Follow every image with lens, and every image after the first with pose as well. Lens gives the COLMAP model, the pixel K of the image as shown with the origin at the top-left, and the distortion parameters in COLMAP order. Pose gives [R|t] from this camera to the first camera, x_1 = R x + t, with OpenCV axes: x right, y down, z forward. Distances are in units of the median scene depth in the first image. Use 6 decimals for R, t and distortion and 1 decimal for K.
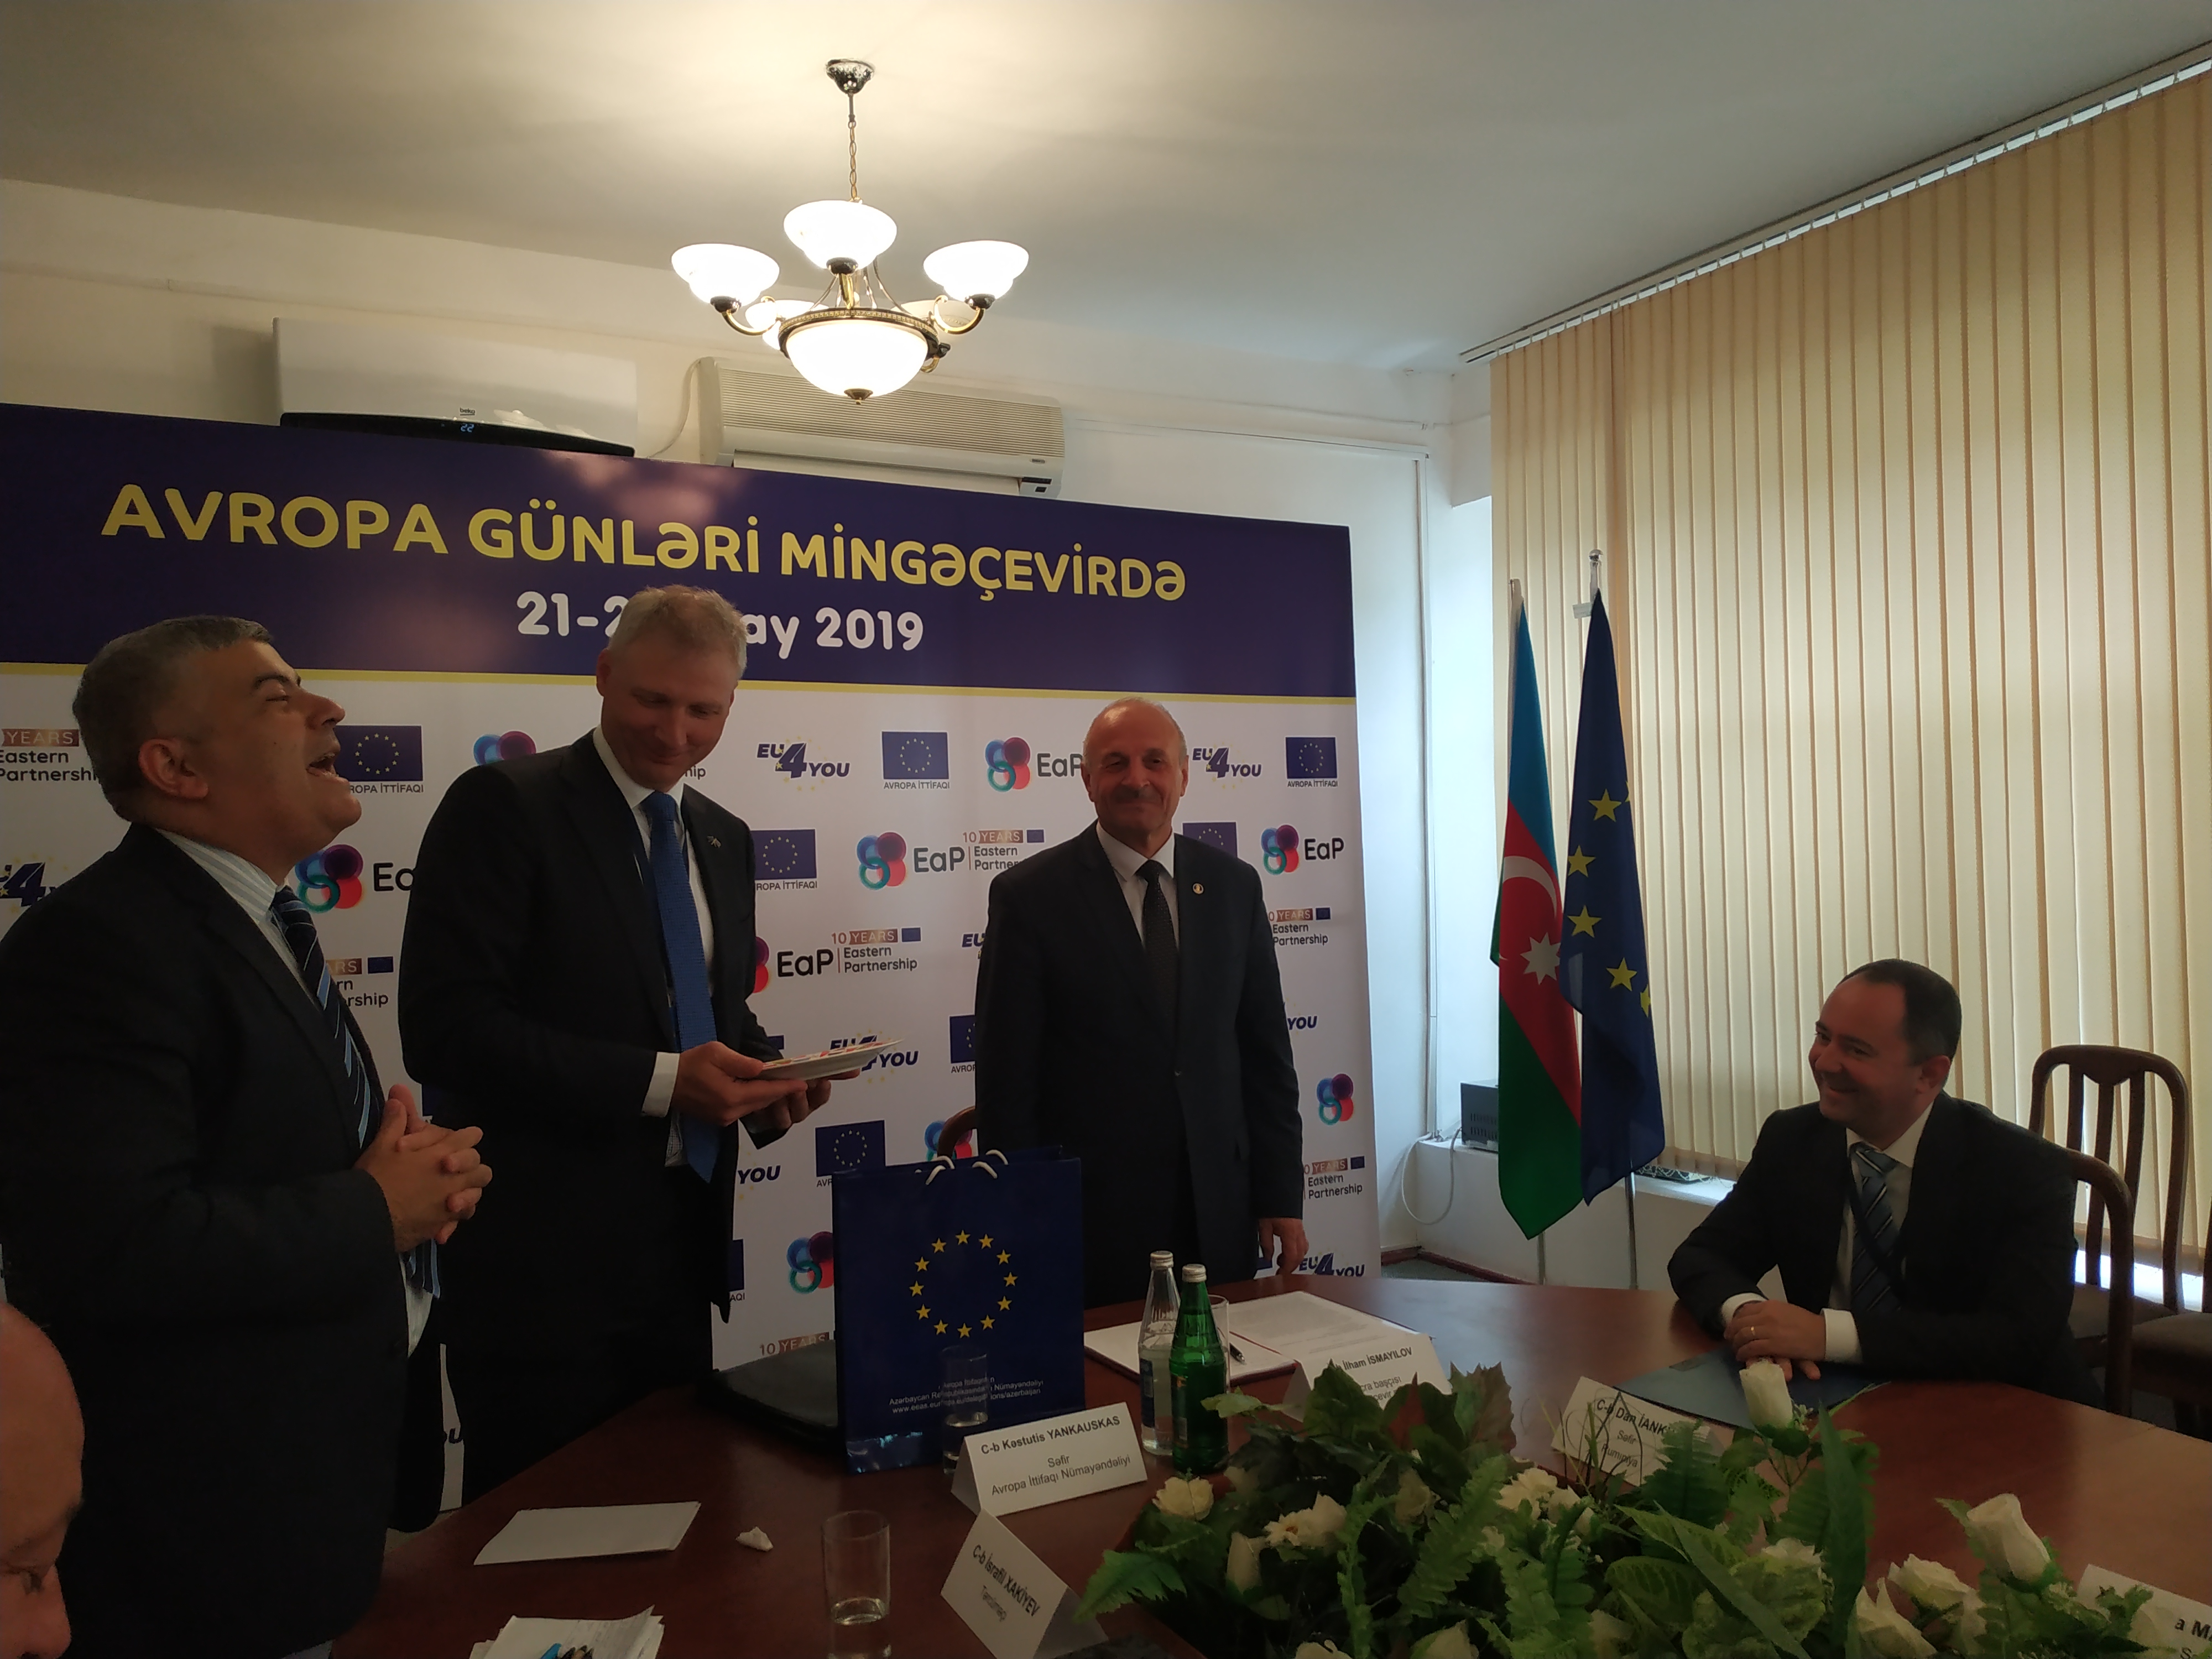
lens RADIAL K [[1570.0, 0, 1106.0], [0, 1570.0, 829.5], [0, 0, 1]] dist [-0.047650, -0.002025]
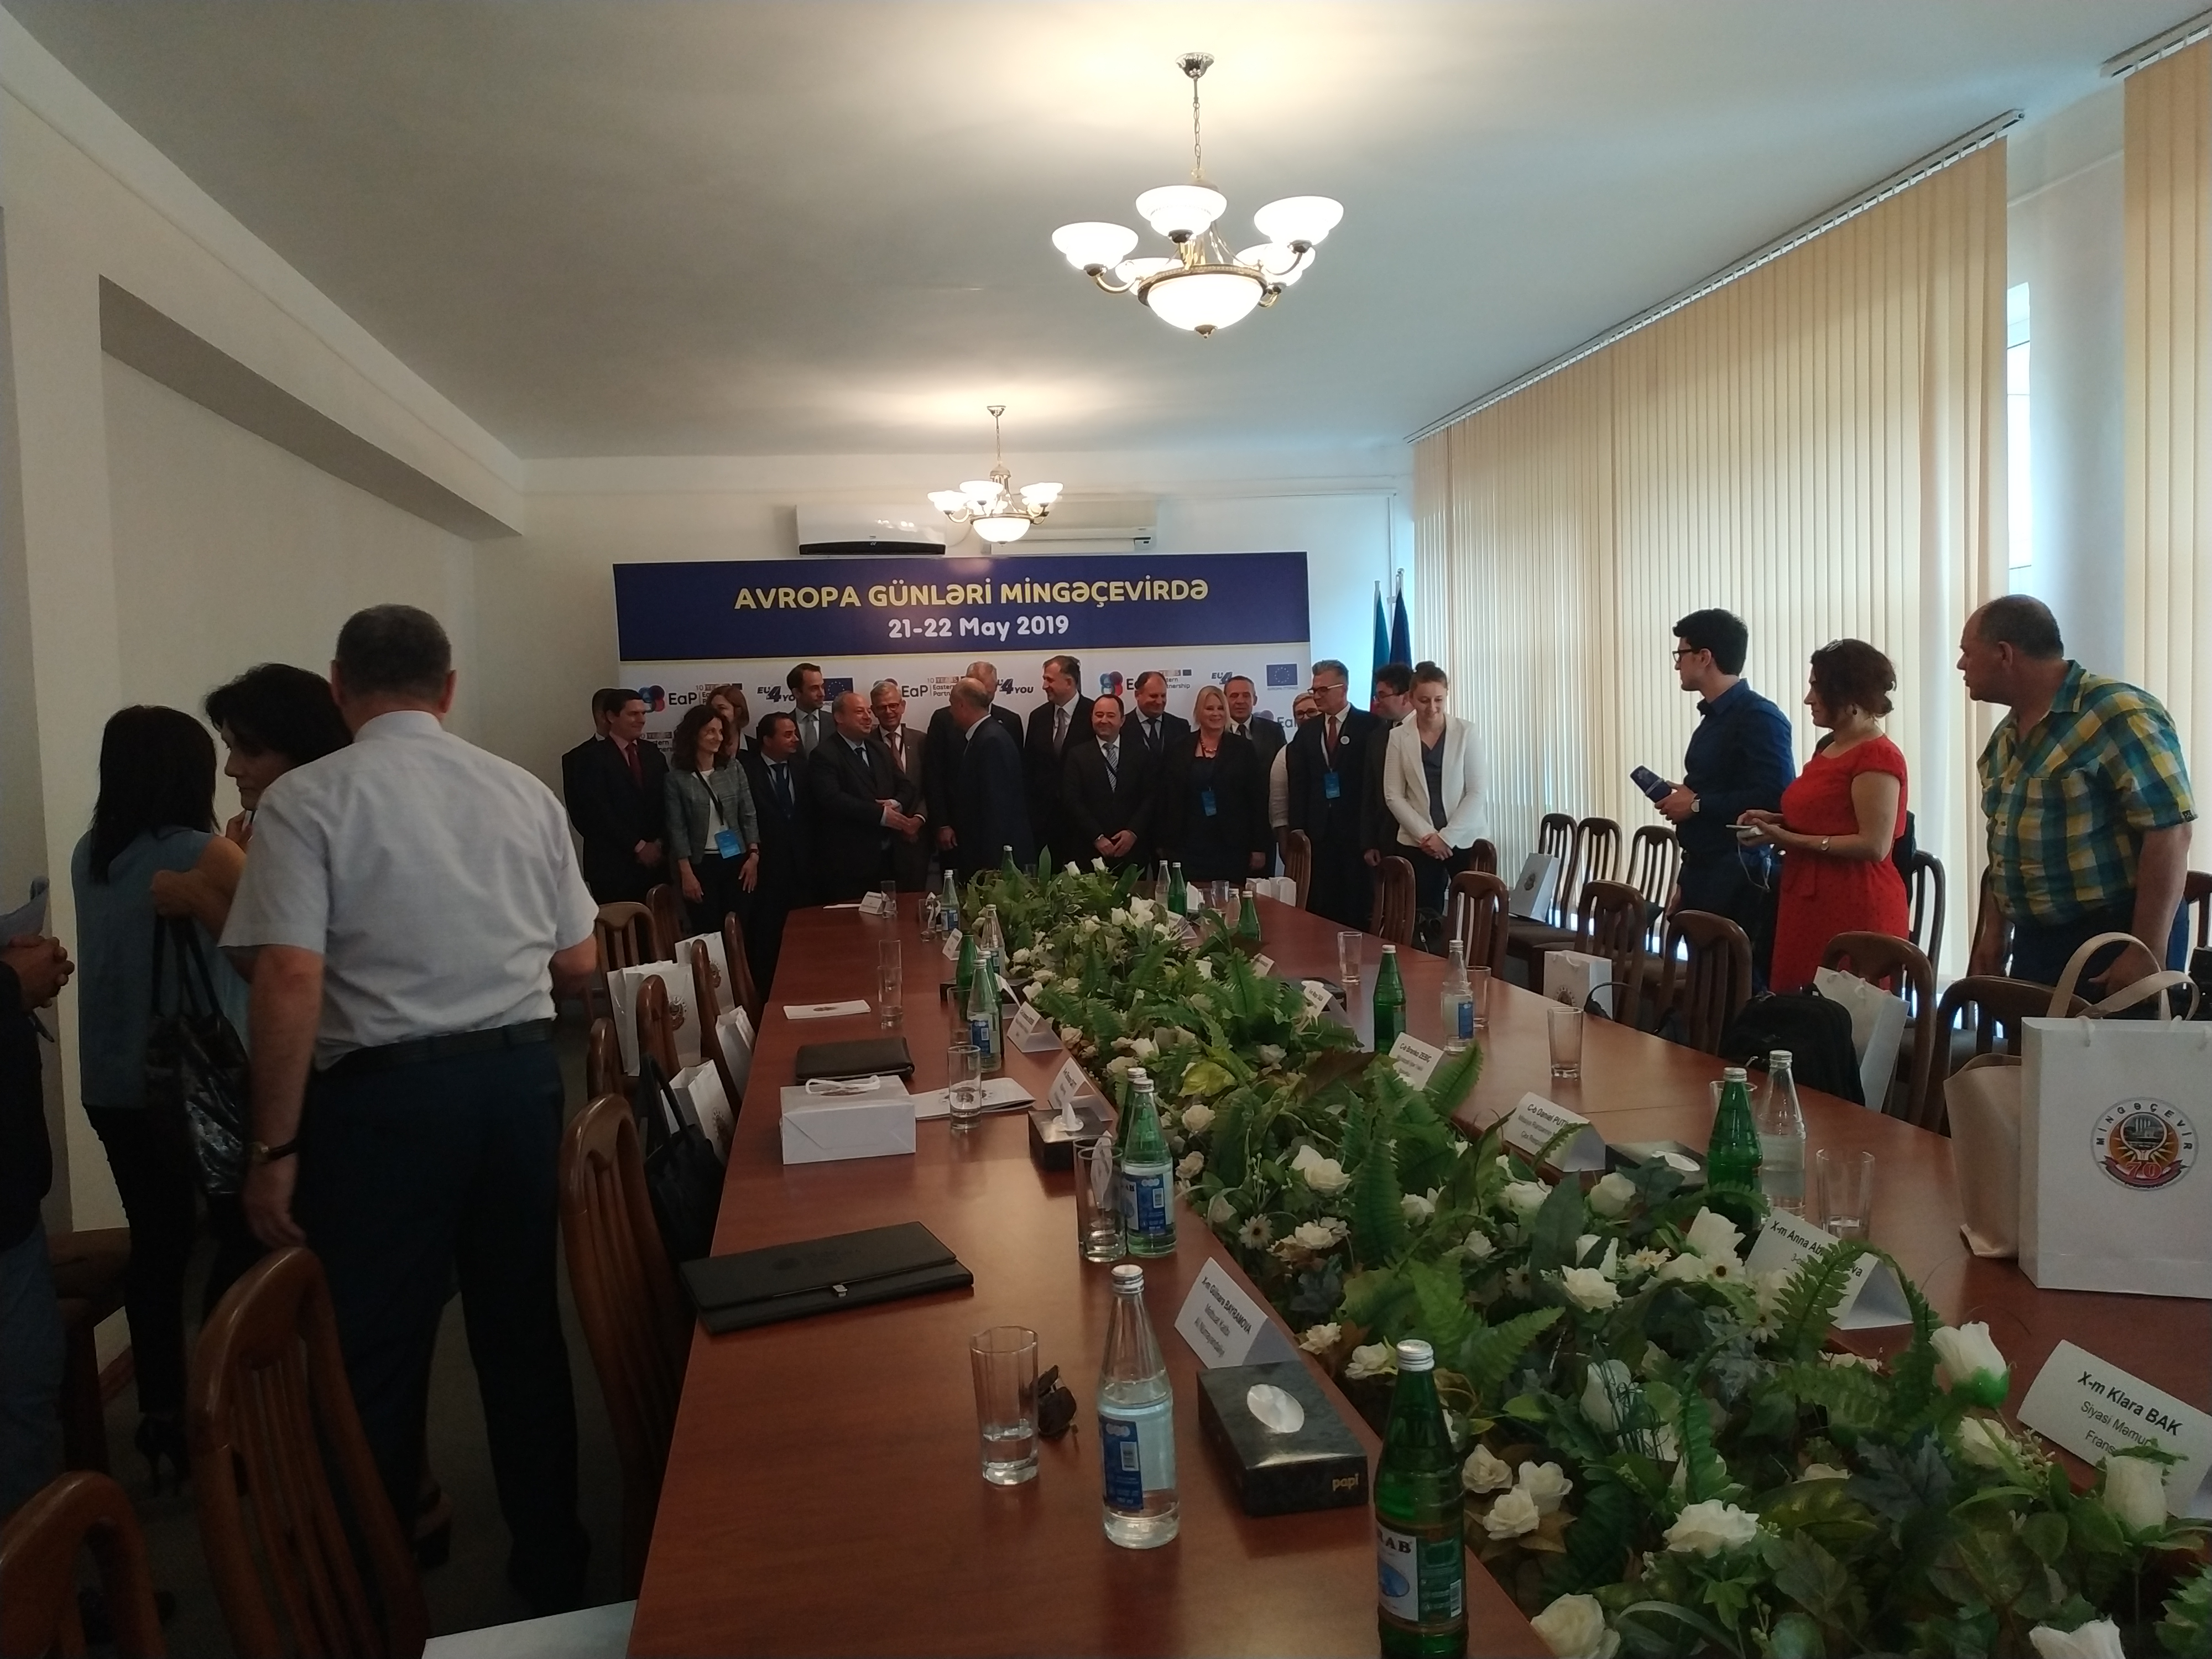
lens RADIAL K [[1570.0, 0, 1106.0], [0, 1570.0, 829.5], [0, 0, 1]] dist [-0.047650, -0.002025]
pose [[0.959623, 0.019644, -0.280604, 0.550723], [0.010090, 0.994513, 0.104128, -0.069520], [0.281110, -0.102754, 0.954159, -1.091974]]
